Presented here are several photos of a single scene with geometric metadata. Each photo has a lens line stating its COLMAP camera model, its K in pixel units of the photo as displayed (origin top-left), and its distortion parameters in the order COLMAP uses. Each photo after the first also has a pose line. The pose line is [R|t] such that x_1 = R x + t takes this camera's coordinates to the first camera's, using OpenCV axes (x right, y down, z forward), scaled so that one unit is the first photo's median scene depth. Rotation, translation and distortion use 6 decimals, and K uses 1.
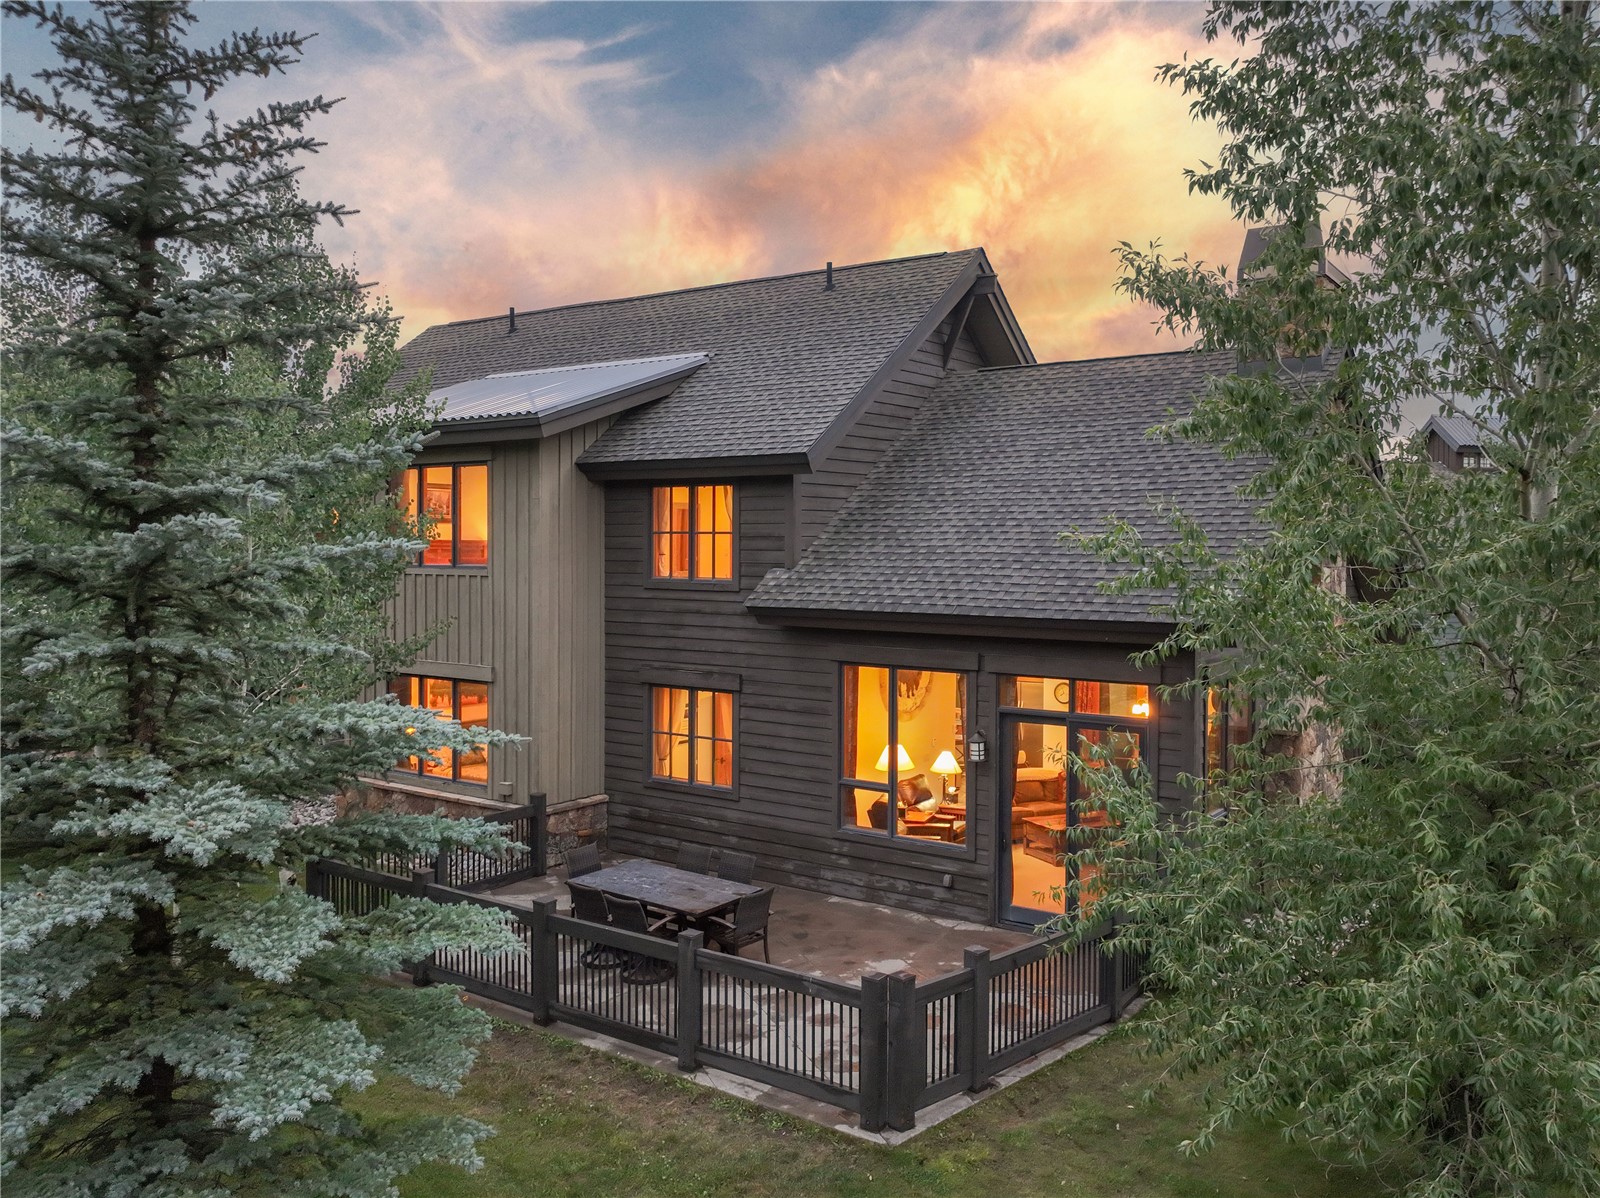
lens RADIAL K [[1167.3, 0, 782.5], [0, 1167.3, 574.5], [0, 0, 1]] dist [0.024263, 0.004660]
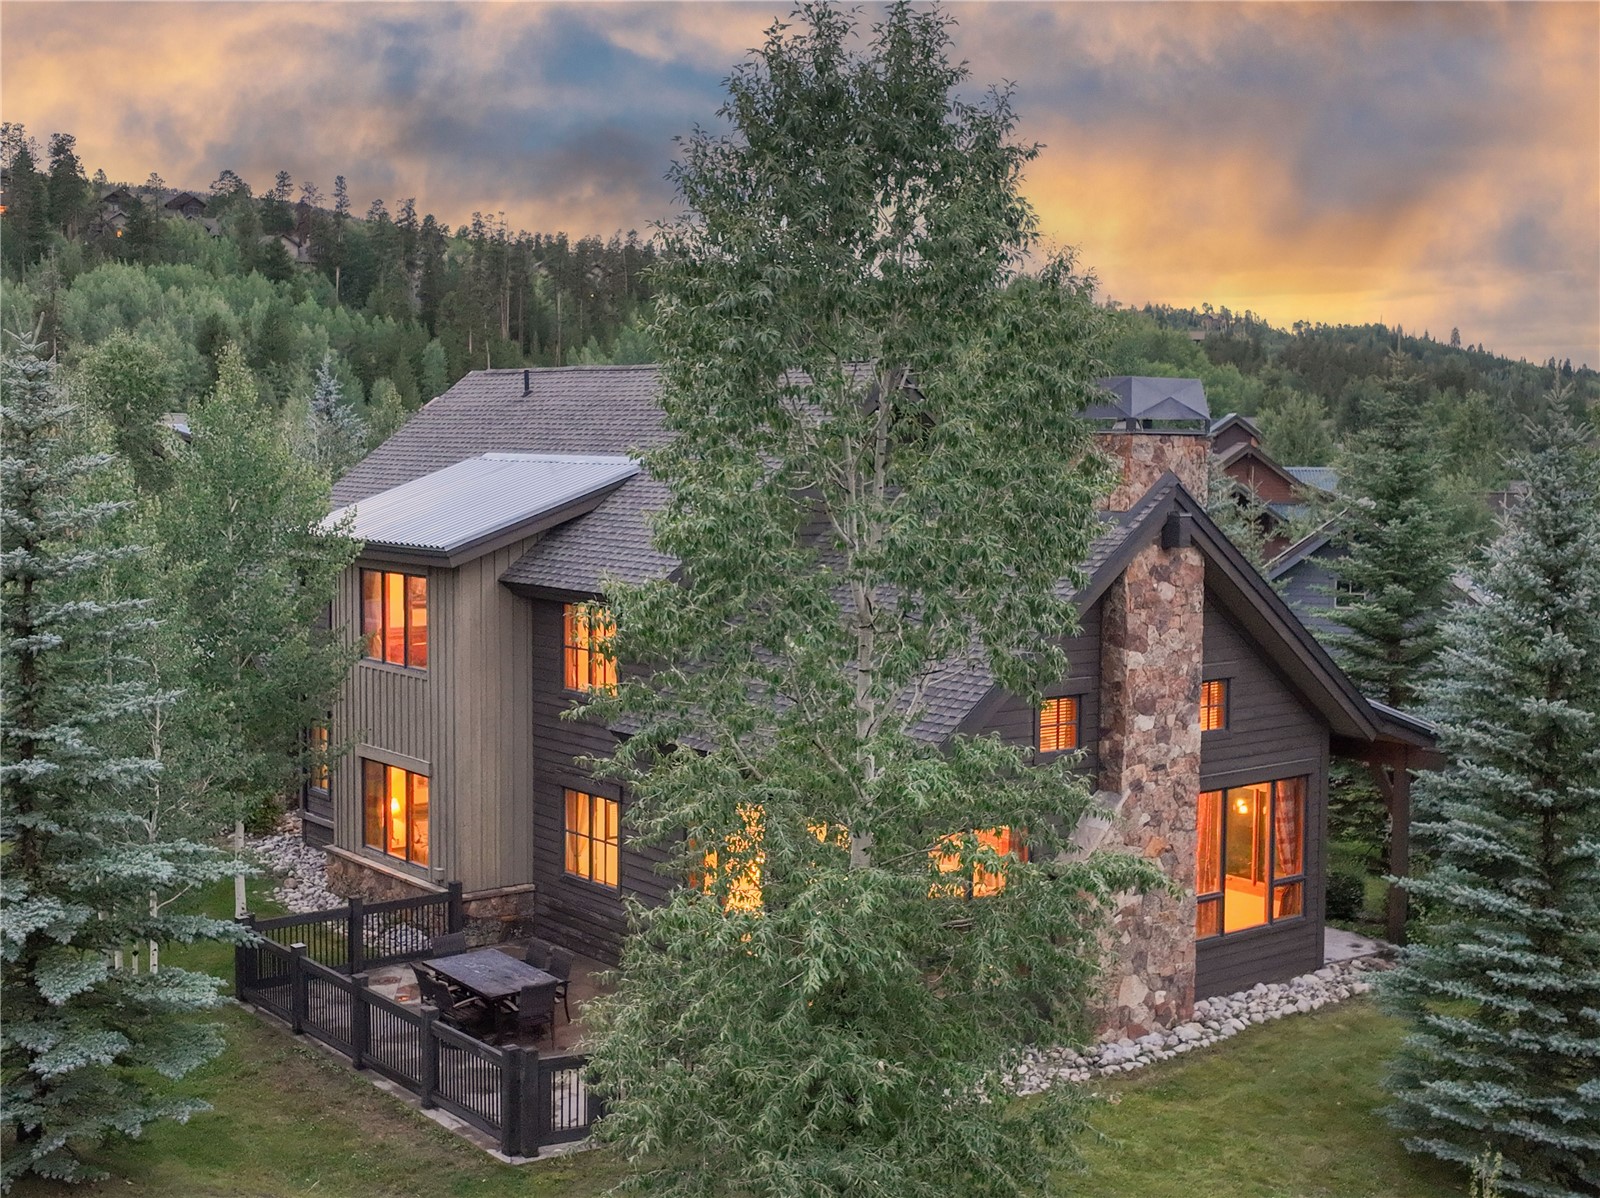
lens RADIAL K [[1831.9, 0, 760.6], [0, 1831.9, 580.5], [0, 0, 1]] dist [0.058577, 0.000000]
pose [[0.956616, 0.022245, -0.290501, 0.851236], [-0.007114, 0.998567, 0.053036, -0.289528], [0.291264, -0.048668, 0.955404, -0.857592]]
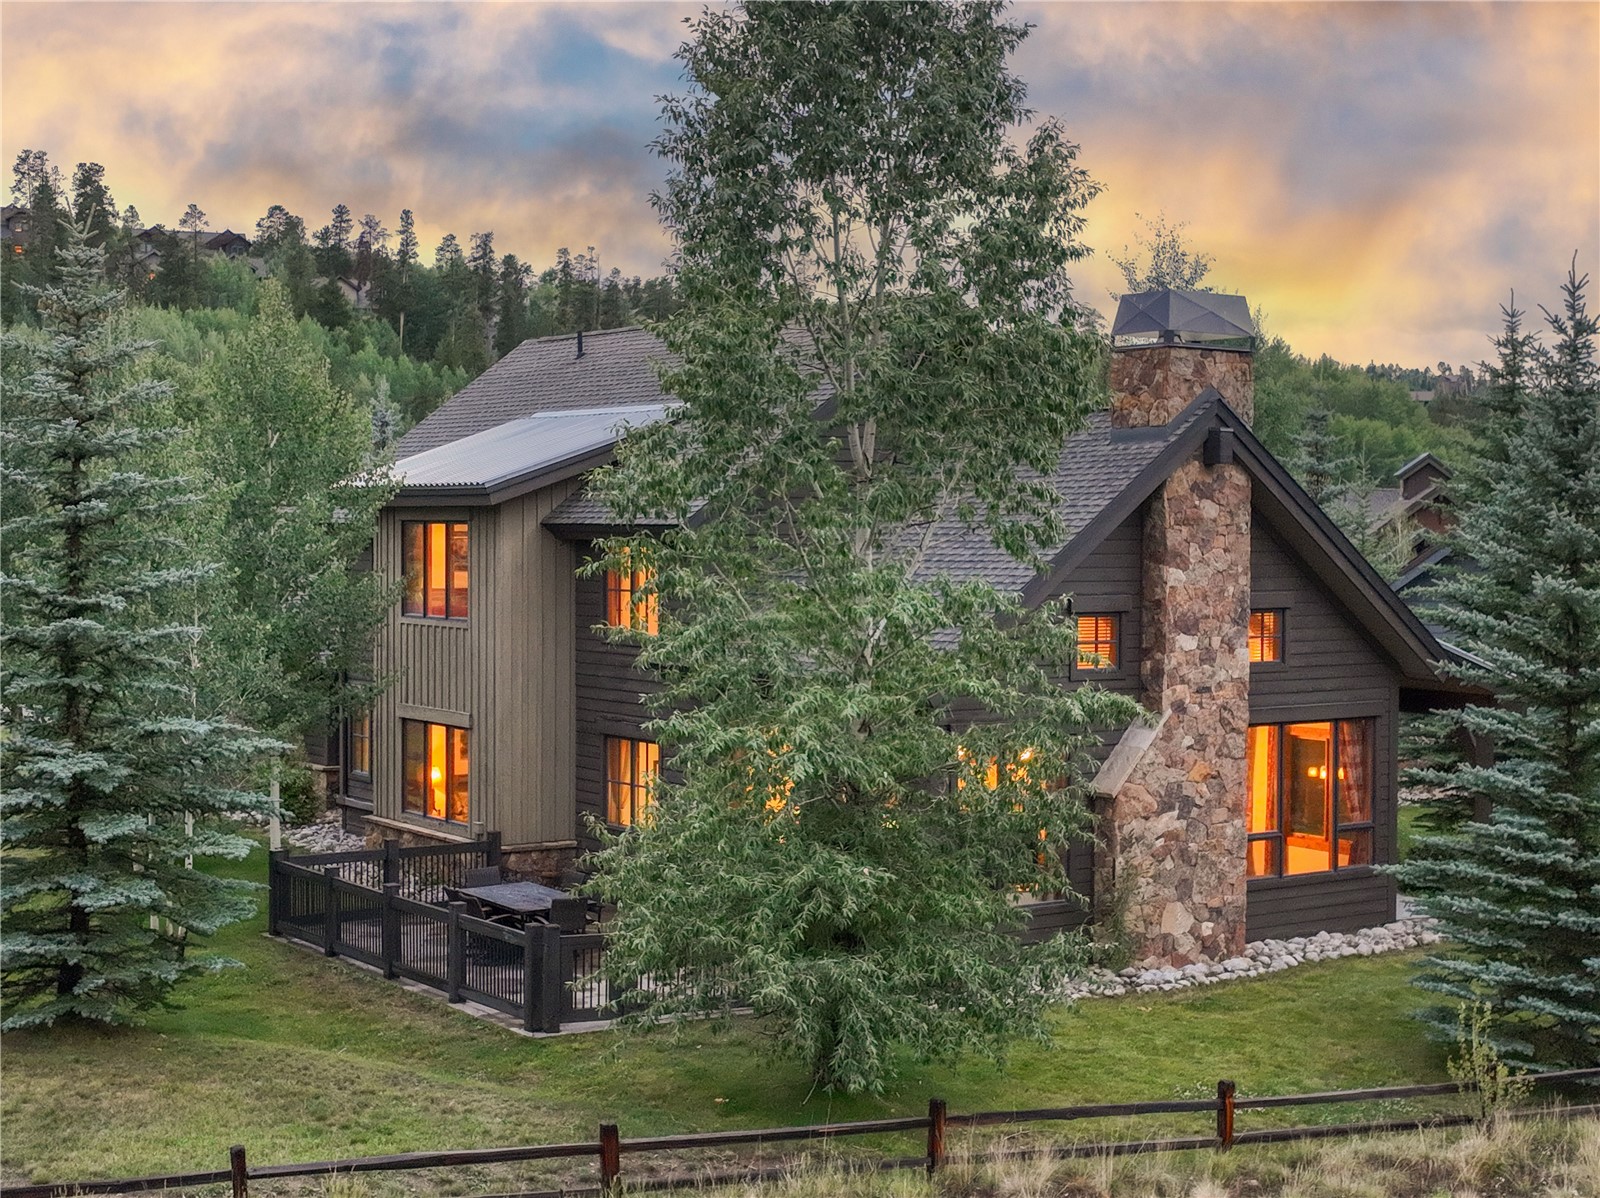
lens RADIAL K [[2193.2, 0, 801.8], [0, 2193.2, 598.4], [0, 0, 1]] dist [0.091382, 0.000000]
pose [[0.942334, 0.011452, -0.334478, 1.098045], [-0.008919, 0.999919, 0.009107, -0.073324], [0.334556, -0.005598, 0.942359, -1.224804]]
